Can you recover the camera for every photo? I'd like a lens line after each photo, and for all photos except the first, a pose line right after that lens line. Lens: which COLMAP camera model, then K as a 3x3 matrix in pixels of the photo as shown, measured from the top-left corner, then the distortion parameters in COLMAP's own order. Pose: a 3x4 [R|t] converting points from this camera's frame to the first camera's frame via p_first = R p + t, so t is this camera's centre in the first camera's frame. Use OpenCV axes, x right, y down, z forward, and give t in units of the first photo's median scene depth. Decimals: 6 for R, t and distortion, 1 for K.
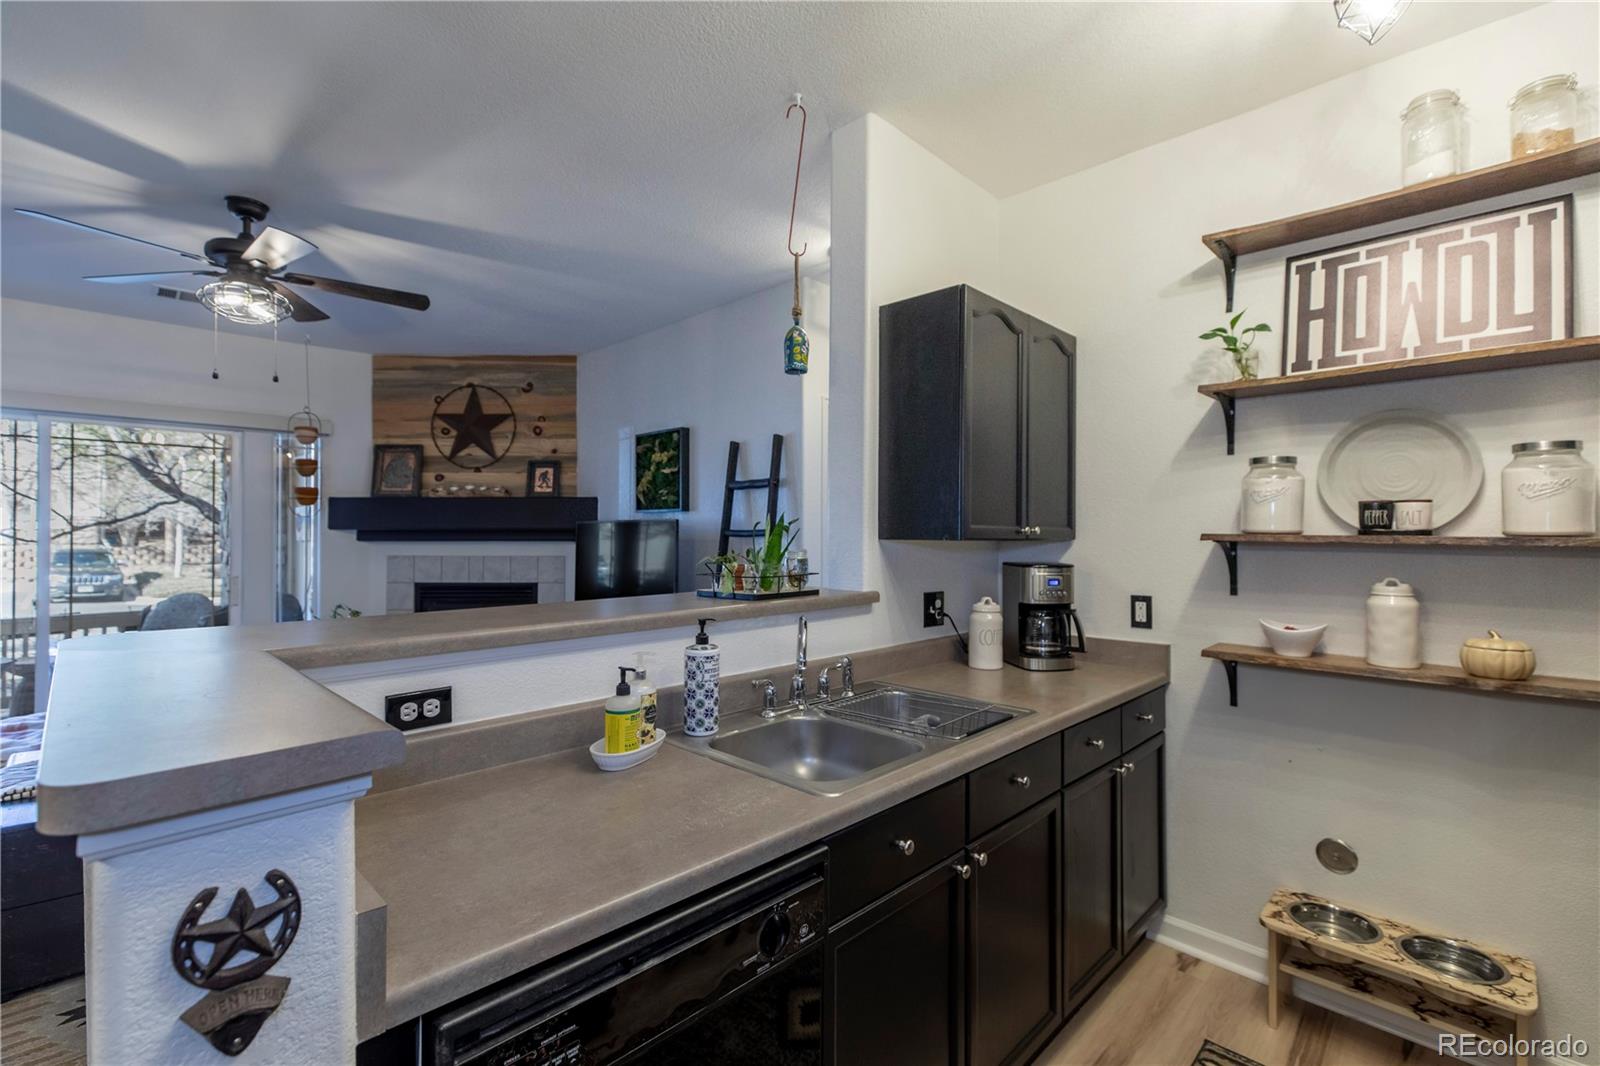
lens RADIAL K [[724.8, 0, 821.7], [0, 724.8, 528.9], [0, 0, 1]] dist [0.005410, 0.001366]
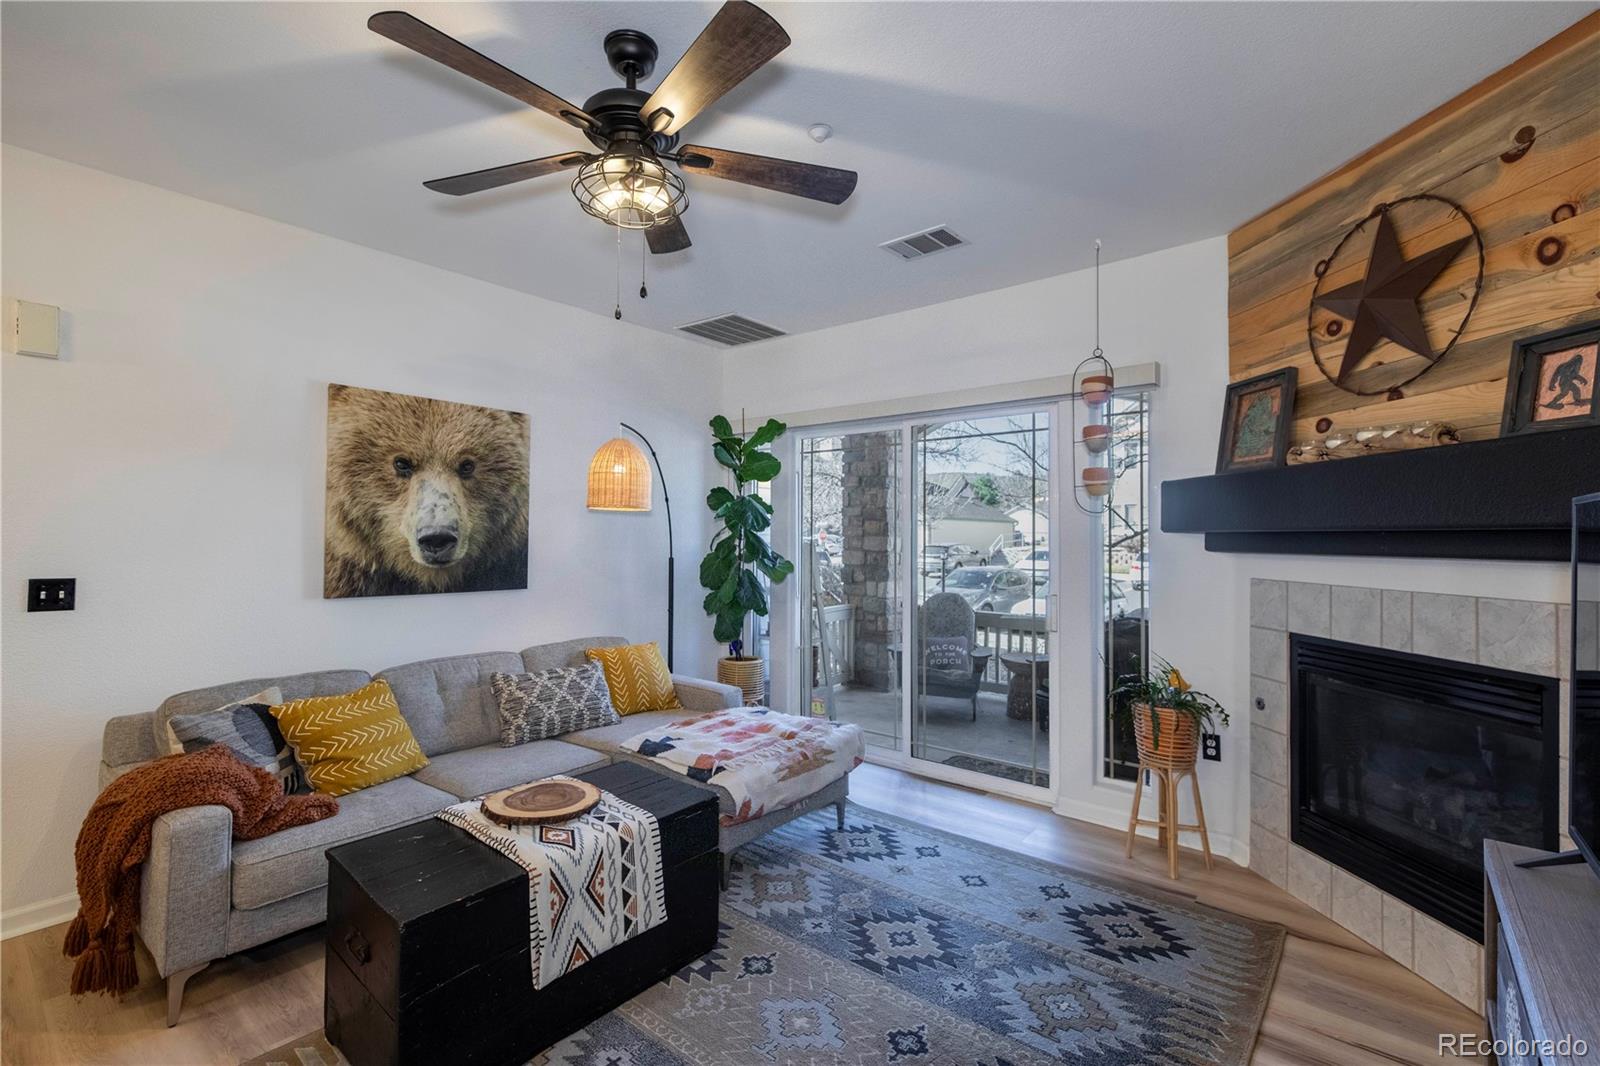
lens RADIAL K [[724.8, 0, 779.0], [0, 724.8, 524.7], [0, 0, 1]] dist [0.005410, 0.001366]
pose [[0.065819, -0.018356, -0.997663, -0.127084], [0.003460, 0.999829, -0.018168, 0.009235], [0.997826, -0.002257, 0.065871, 1.244823]]
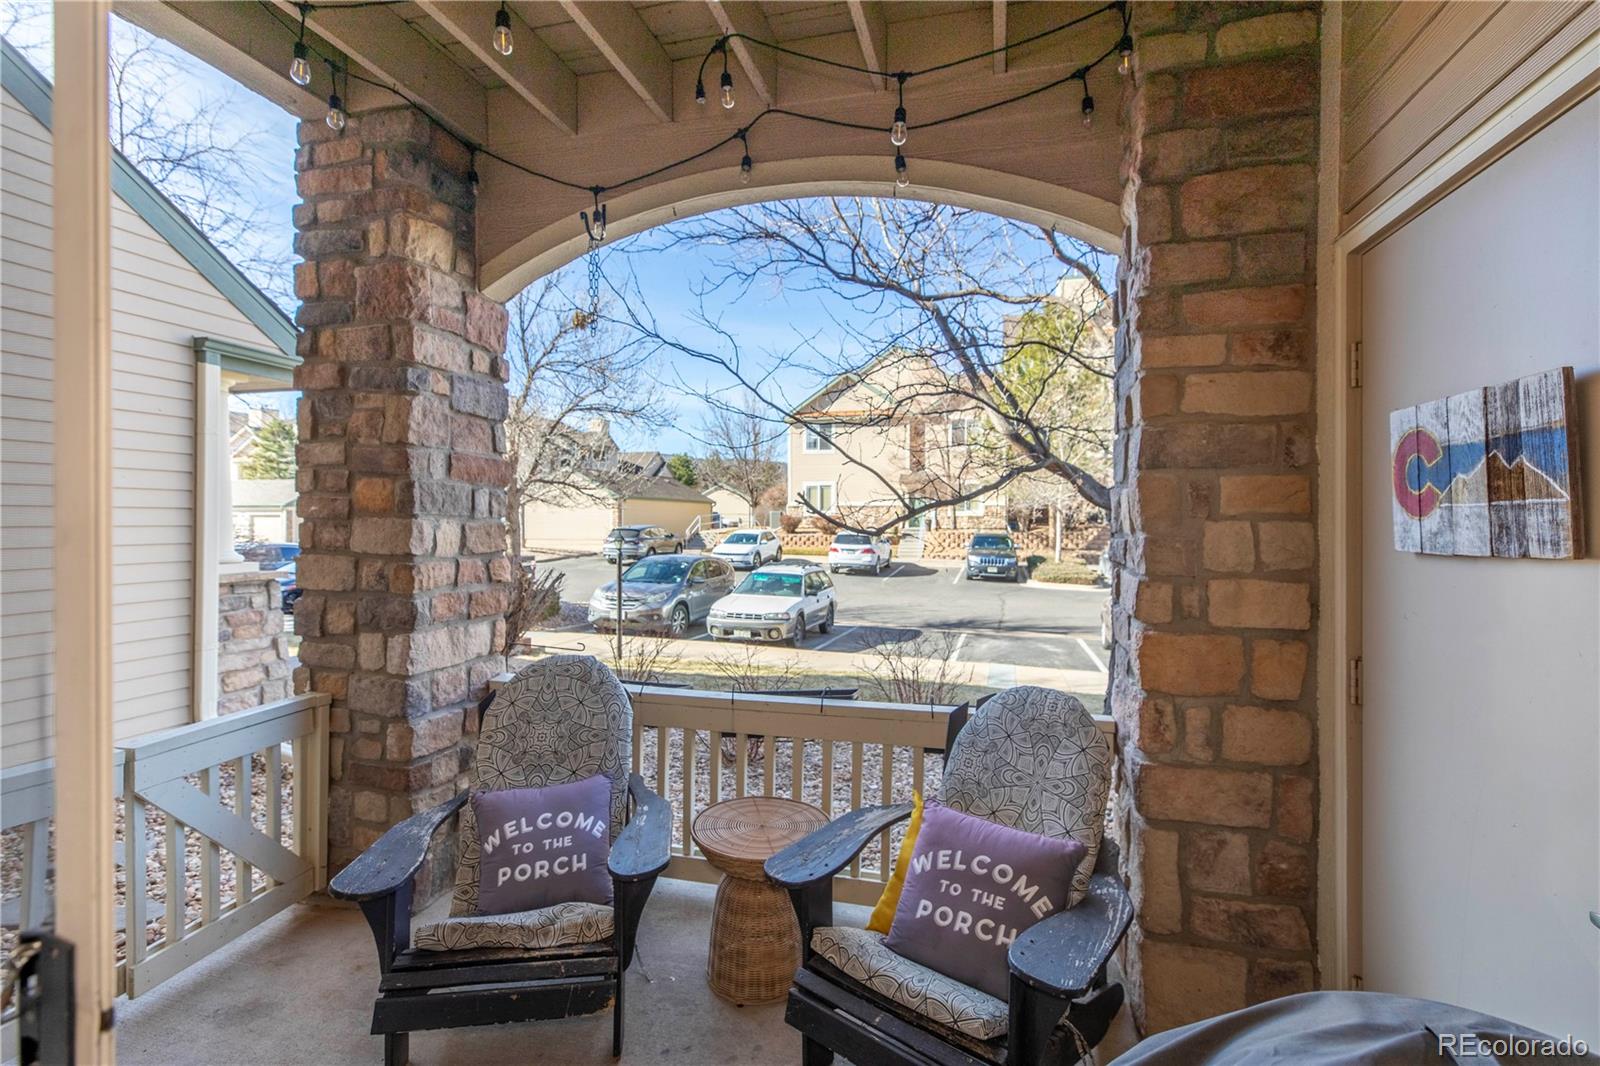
lens RADIAL K [[724.8, 0, 797.6], [0, 724.8, 523.4], [0, 0, 1]] dist [0.005410, 0.001366]
pose [[0.478048, 0.003504, -0.878327, -1.494759], [0.006209, 0.999954, 0.007369, 0.009376], [0.878312, -0.008976, 0.478004, 1.770929]]
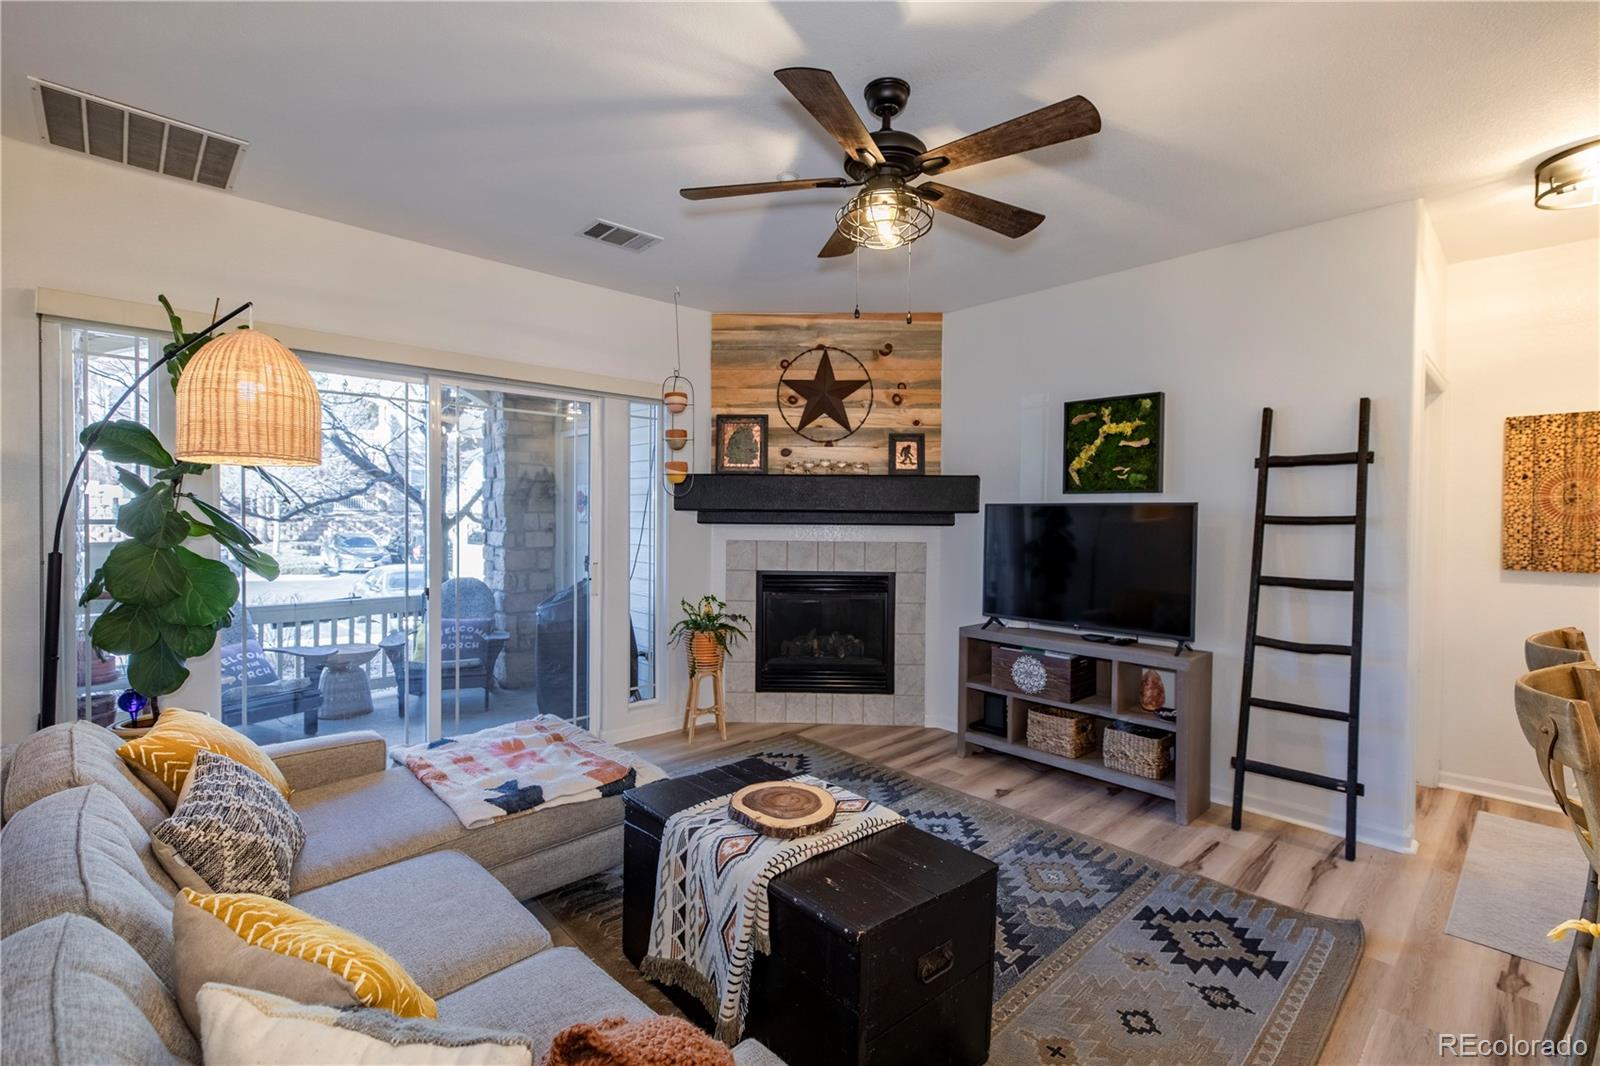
lens RADIAL K [[724.8, 0, 825.3], [0, 724.8, 524.7], [0, 0, 1]] dist [0.005410, 0.001366]
pose [[0.999552, 0.007819, -0.028877, -0.939563], [-0.007240, 0.999772, 0.020086, -0.001494], [0.029027, -0.019868, 0.999381, 0.247883]]
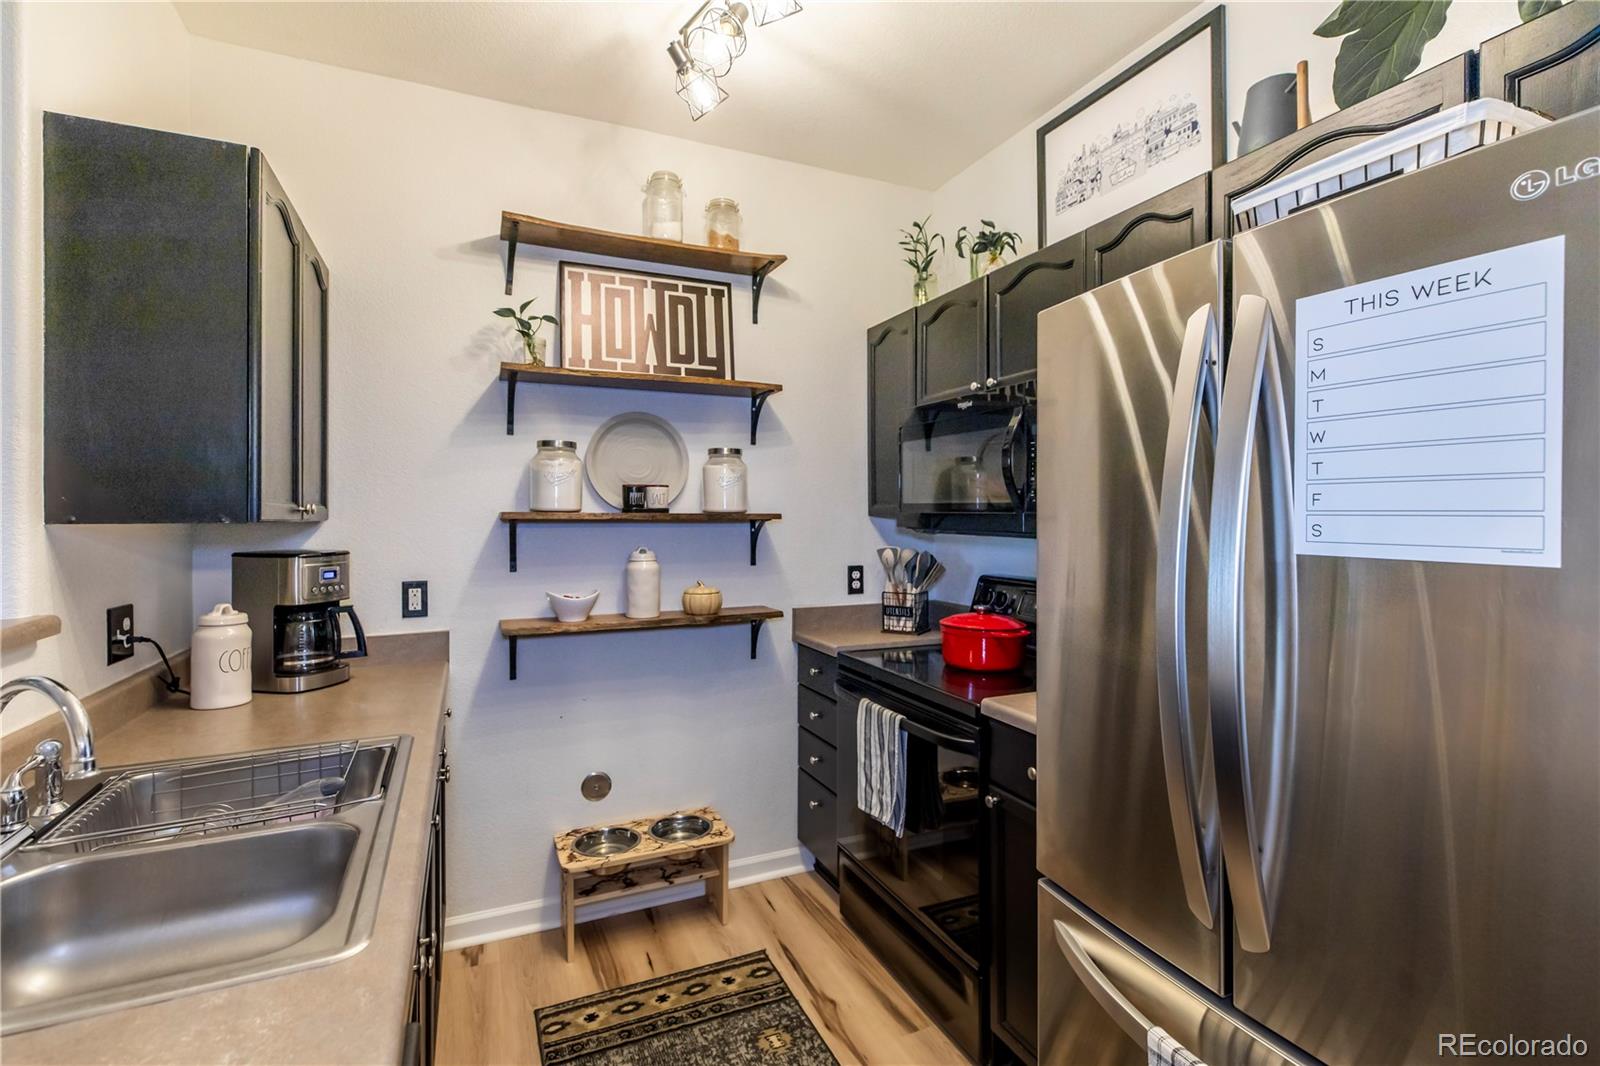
lens RADIAL K [[724.8, 0, 779.3], [0, 724.8, 512.3], [0, 0, 1]] dist [0.005410, 0.001366]
pose [[0.385597, -0.005307, 0.922652, -0.206303], [-0.003940, 0.999965, 0.007398, -0.001610], [-0.922659, -0.006488, 0.385563, 0.225781]]
